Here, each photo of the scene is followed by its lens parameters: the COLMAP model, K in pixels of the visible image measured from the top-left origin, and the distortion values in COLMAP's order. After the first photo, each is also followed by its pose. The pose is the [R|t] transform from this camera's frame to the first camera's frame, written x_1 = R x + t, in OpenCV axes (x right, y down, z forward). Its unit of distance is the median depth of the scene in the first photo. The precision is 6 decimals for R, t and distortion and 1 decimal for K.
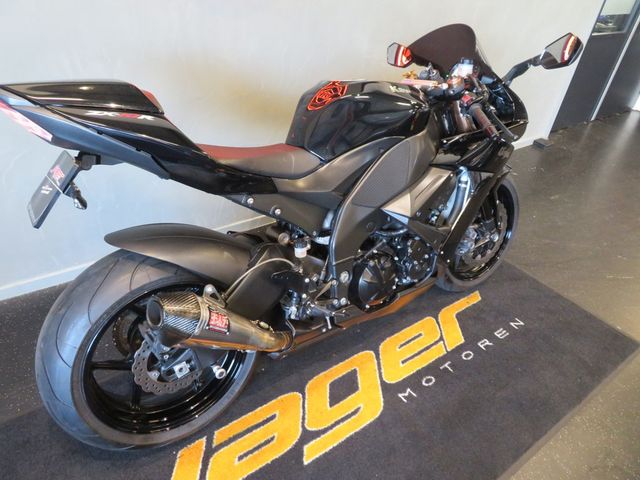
lens RADIAL K [[455.7, 0, 320.9], [0, 455.7, 236.4], [0, 0, 1]] dist [-0.012567, 0.003045]
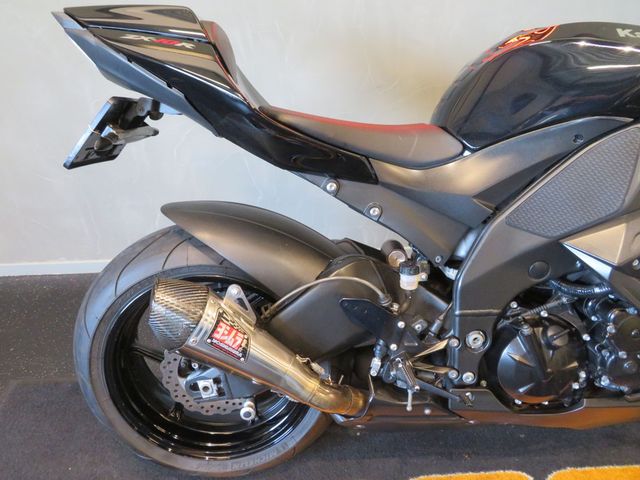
lens RADIAL K [[455.7, 0, 320.8], [0, 455.7, 238.0], [0, 0, 1]] dist [-0.012567, 0.003045]
pose [[0.823732, 0.177747, -0.538397, 0.186605], [-0.223897, 0.974389, -0.020870, 0.014436], [0.520899, 0.137737, 0.842433, 0.350420]]
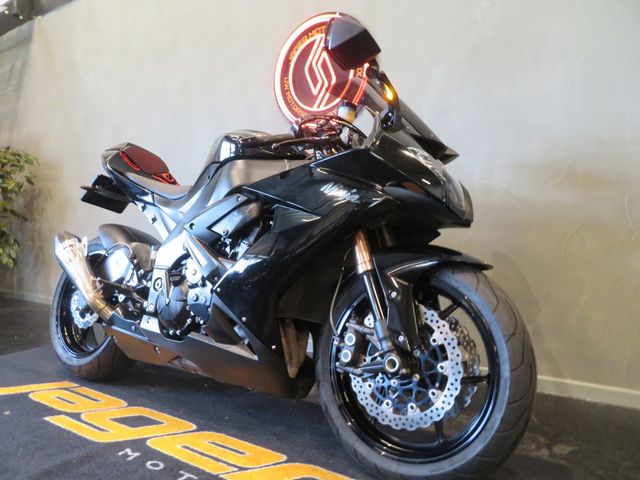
lens RADIAL K [[455.7, 0, 324.5], [0, 455.7, 239.0], [0, 0, 1]] dist [-0.012567, 0.003045]
pose [[0.358191, -0.081782, -0.930060, 1.216821], [-0.498327, 0.825651, -0.264520, 0.090380], [0.789537, 0.558223, 0.254986, 0.974490]]
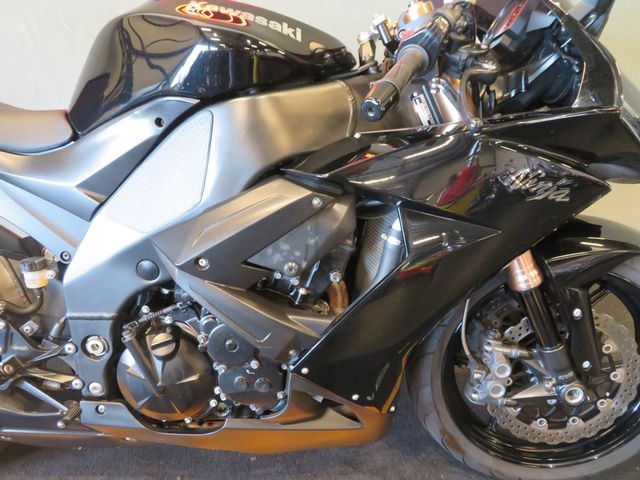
lens RADIAL K [[455.7, 0, 316.9], [0, 455.7, 238.9], [0, 0, 1]] dist [-0.012567, 0.003045]
pose [[0.798832, 0.188027, -0.571413, 0.559573], [-0.253582, 0.966628, -0.036432, -0.085784], [0.545493, 0.174003, 0.819854, 0.668278]]
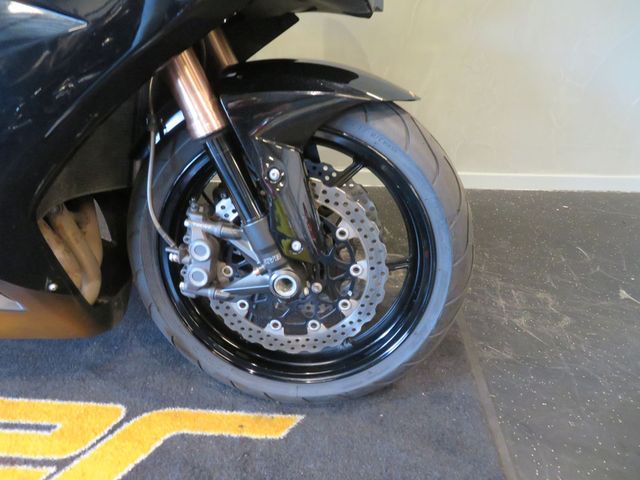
lens RADIAL K [[455.7, 0, 319.6], [0, 455.7, 236.3], [0, 0, 1]] dist [-0.012567, 0.003045]
pose [[0.773793, 0.269255, -0.573364, 0.814593], [-0.300871, 0.952767, 0.041379, -0.074295], [0.557423, 0.140490, 0.818255, 0.999658]]
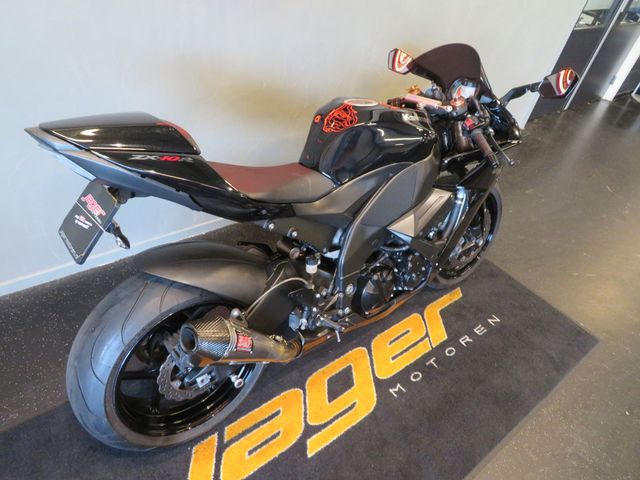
lens RADIAL K [[455.7, 0, 321.5], [0, 455.7, 235.8], [0, 0, 1]] dist [-0.012567, 0.003045]
pose [[0.996512, 0.028135, 0.078561, -0.102551], [-0.035089, 0.995450, 0.088585, -0.129433], [-0.075711, -0.091033, 0.992966, -0.051200]]
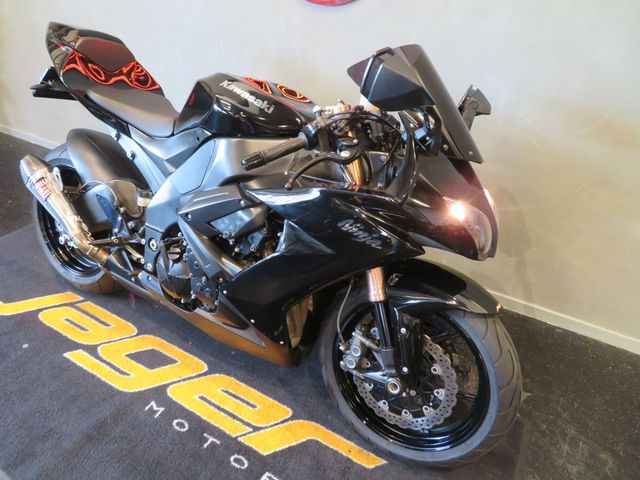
lens RADIAL K [[455.7, 0, 324.9], [0, 455.7, 241.0], [0, 0, 1]] dist [-0.012567, 0.003045]
pose [[0.408002, 0.408808, -0.816339, 1.057518], [-0.529745, 0.834241, 0.153009, -0.284699], [0.743575, 0.370024, 0.556936, 0.706828]]
